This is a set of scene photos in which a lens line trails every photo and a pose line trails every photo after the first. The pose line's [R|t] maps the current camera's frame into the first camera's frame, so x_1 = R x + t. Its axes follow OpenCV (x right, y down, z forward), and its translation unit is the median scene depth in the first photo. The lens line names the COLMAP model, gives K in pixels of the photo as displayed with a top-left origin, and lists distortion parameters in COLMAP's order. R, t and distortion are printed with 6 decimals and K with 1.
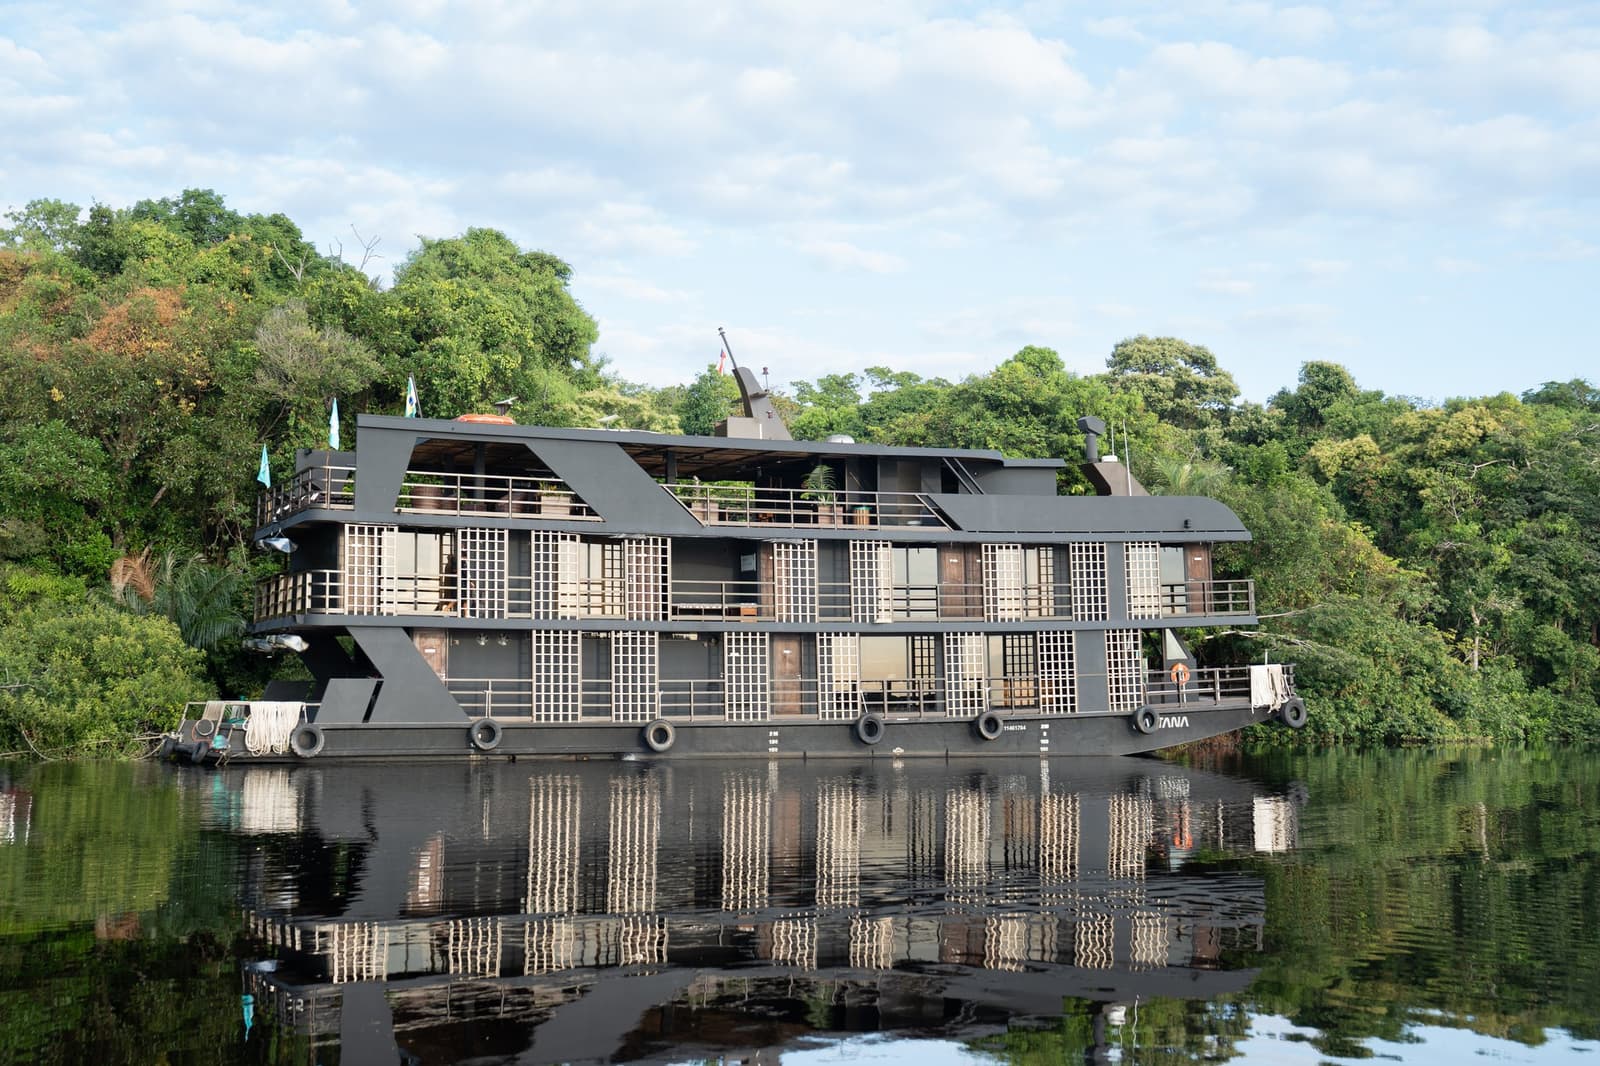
lens RADIAL K [[2765.9, 0, 806.0], [0, 2765.9, 536.0], [0, 0, 1]] dist [0.267334, 0.000000]
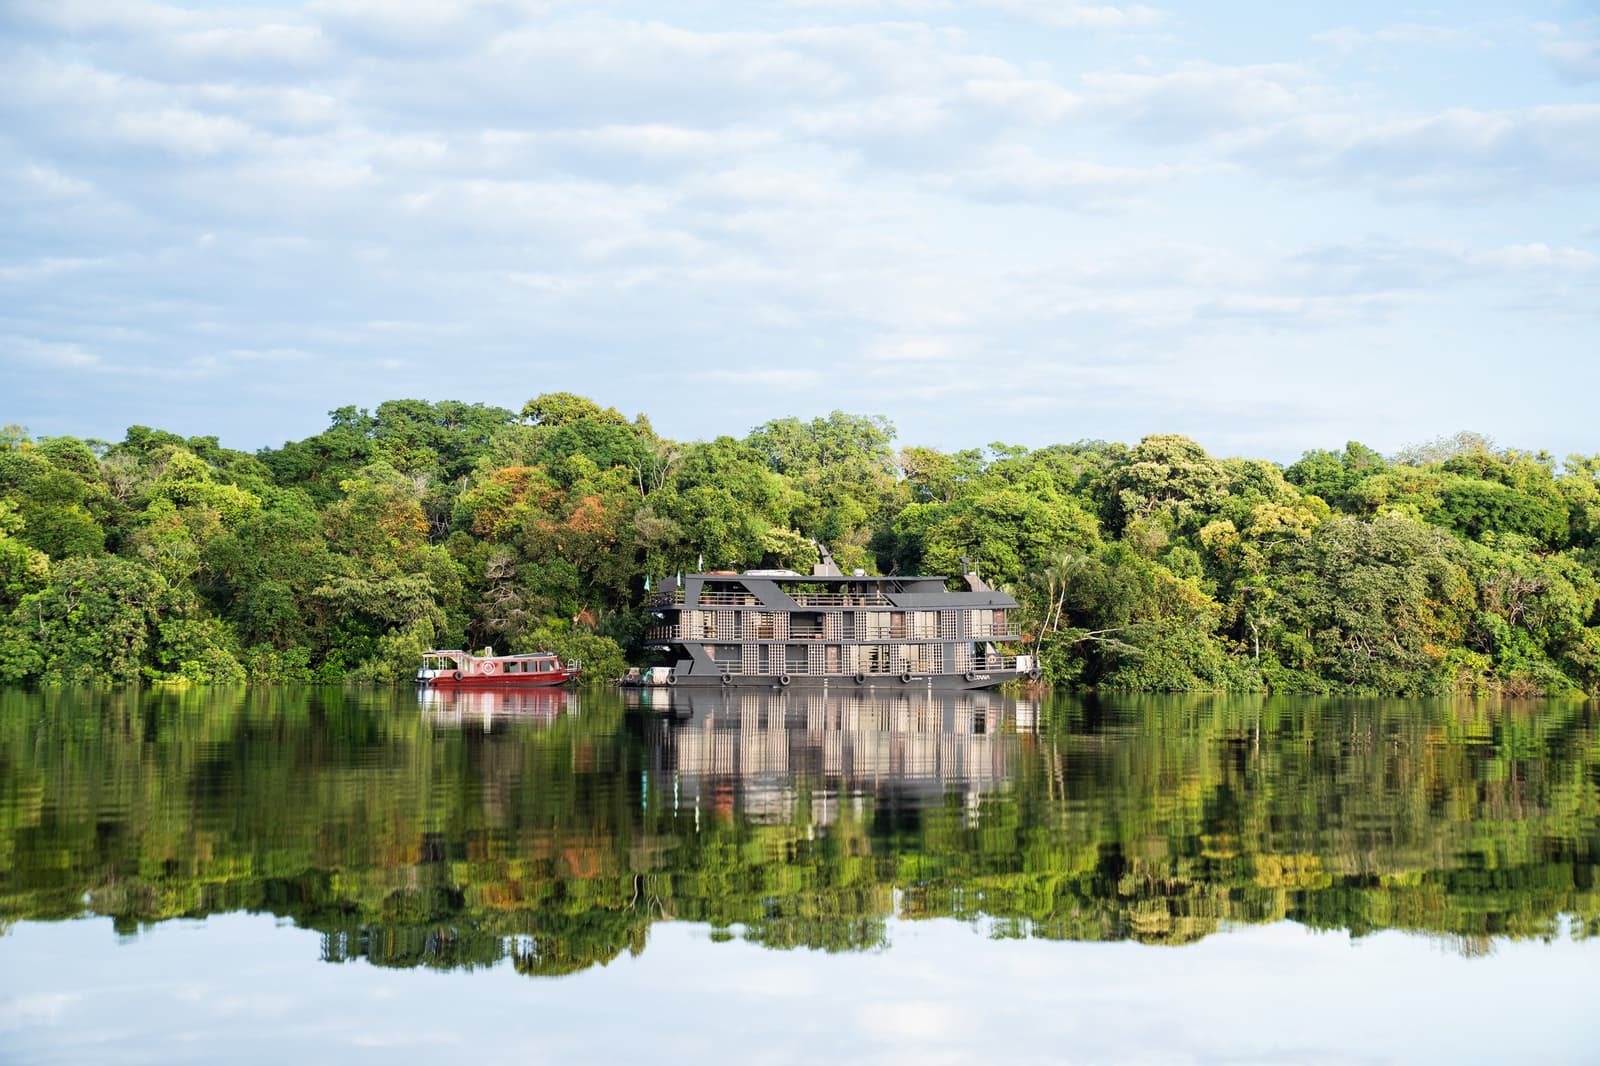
lens RADIAL K [[2765.9, 0, 799.0], [0, 2765.9, 533.7], [0, 0, 1]] dist [0.267334, 0.000000]
pose [[0.996219, -0.002876, -0.086833, 0.198880], [0.003345, 0.999981, 0.005259, -0.090190], [0.086816, -0.005530, 0.996209, -1.763109]]
